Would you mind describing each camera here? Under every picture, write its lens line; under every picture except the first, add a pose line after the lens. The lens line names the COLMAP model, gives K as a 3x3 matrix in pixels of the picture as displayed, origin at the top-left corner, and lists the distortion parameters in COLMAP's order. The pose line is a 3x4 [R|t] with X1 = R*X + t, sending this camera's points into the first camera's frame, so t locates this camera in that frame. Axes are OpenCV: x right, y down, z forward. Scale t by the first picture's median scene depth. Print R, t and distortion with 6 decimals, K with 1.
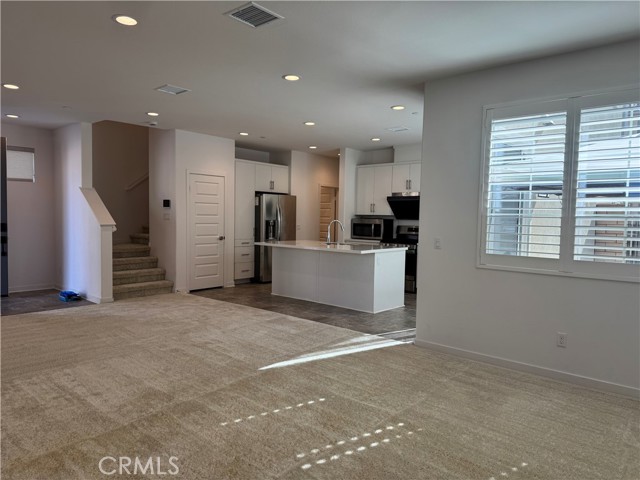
lens RADIAL K [[440.9, 0, 317.3], [0, 440.9, 249.4], [0, 0, 1]] dist [0.073181, -0.001182]
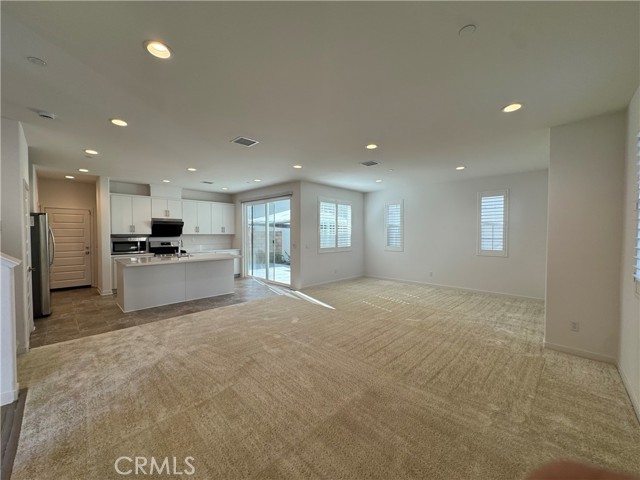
lens RADIAL K [[255.1, 0, 319.4], [0, 255.1, 239.7], [0, 0, 1]] dist [-0.002818, 0.000853]
pose [[0.043398, -0.044886, 0.998049, -0.591118], [0.074853, 0.996328, 0.041554, -0.053398], [-0.996250, 0.072904, 0.046598, 0.438686]]
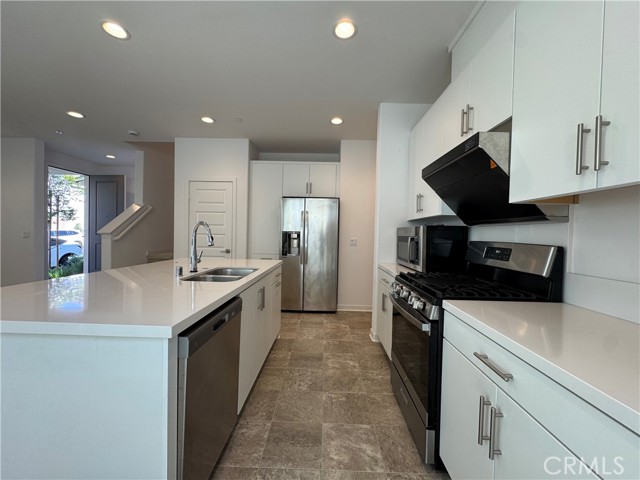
lens RADIAL K [[255.1, 0, 317.4], [0, 255.1, 238.3], [0, 0, 1]] dist [-0.002818, 0.000853]
pose [[0.640853, 0.008315, -0.767618, 0.269718], [-0.065846, 0.996851, -0.044174, -0.037204], [0.764834, 0.078854, 0.639383, 0.752774]]
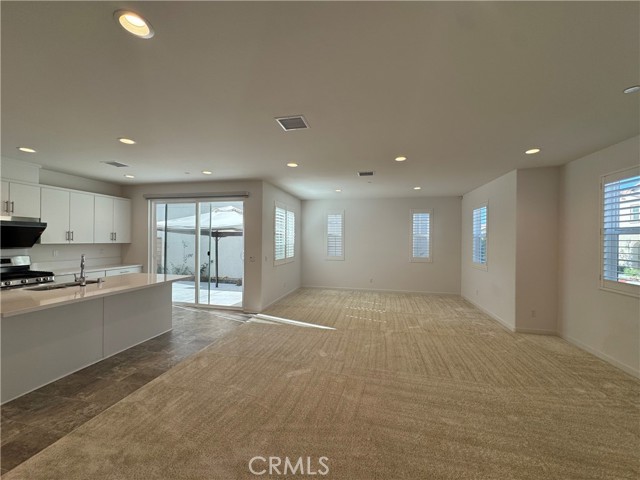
lens RADIAL K [[255.1, 0, 320.7], [0, 255.1, 240.0], [0, 0, 1]] dist [-0.002818, 0.000853]
pose [[-0.484604, -0.026287, 0.874339, -0.462888], [0.046361, 0.997372, 0.055682, -0.080188], [-0.873504, 0.067519, -0.482112, 0.690141]]
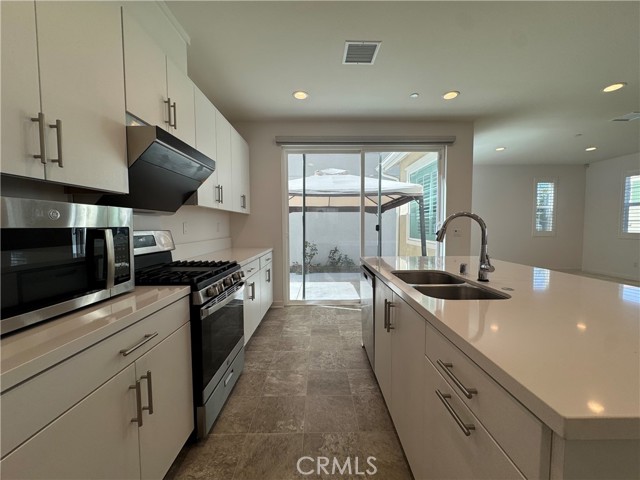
lens RADIAL K [[255.1, 0, 320.4], [0, 255.1, 241.5], [0, 0, 1]] dist [-0.002818, 0.000853]
pose [[-0.667478, -0.062401, 0.742010, -0.028955], [0.048090, 0.990790, 0.126583, -0.061756], [-0.743075, 0.120175, -0.658330, 1.002831]]
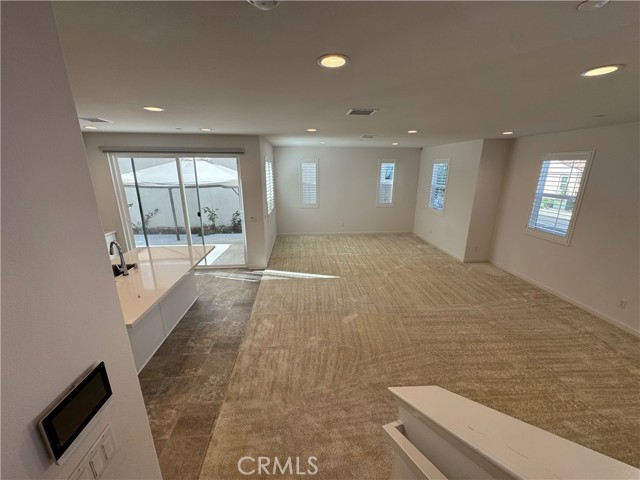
lens RADIAL K [[255.1, 0, 321.4], [0, 255.1, 240.6], [0, 0, 1]] dist [-0.002818, 0.000853]
pose [[-0.722498, -0.211041, 0.658376, -0.386219], [0.034014, 0.940269, 0.338728, -0.160885], [-0.690536, 0.267124, -0.672164, 0.853124]]
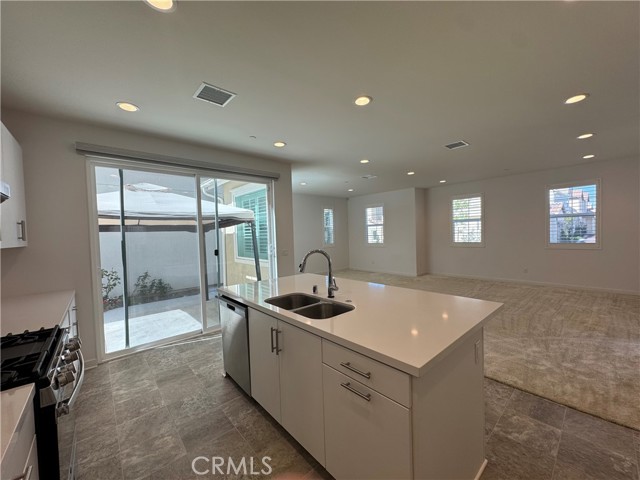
lens RADIAL K [[255.1, 0, 320.8], [0, 255.1, 240.6], [0, 0, 1]] dist [-0.002818, 0.000853]
pose [[-0.993190, 0.007409, 0.116272, 0.003278], [0.019929, 0.994072, 0.106884, -0.088659], [-0.114791, 0.108473, -0.987450, 1.049658]]
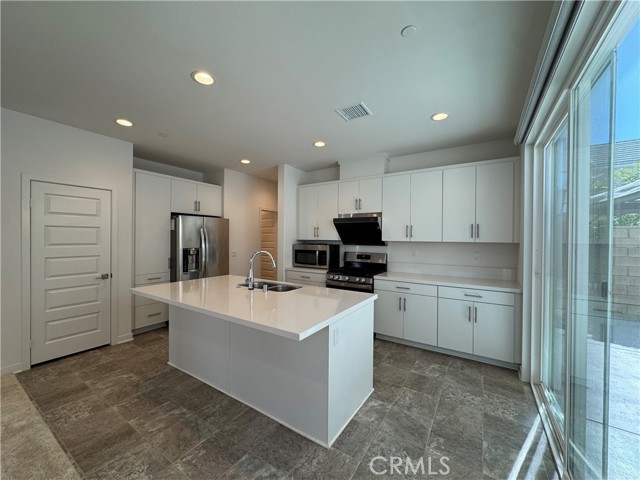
lens RADIAL K [[255.1, 0, 319.4], [0, 255.1, 239.4], [0, 0, 1]] dist [-0.002818, 0.000853]
pose [[0.988744, -0.012292, 0.149108, 0.056482], [0.022109, 0.997682, -0.064361, -0.047181], [-0.147971, 0.066934, 0.986724, 0.508201]]
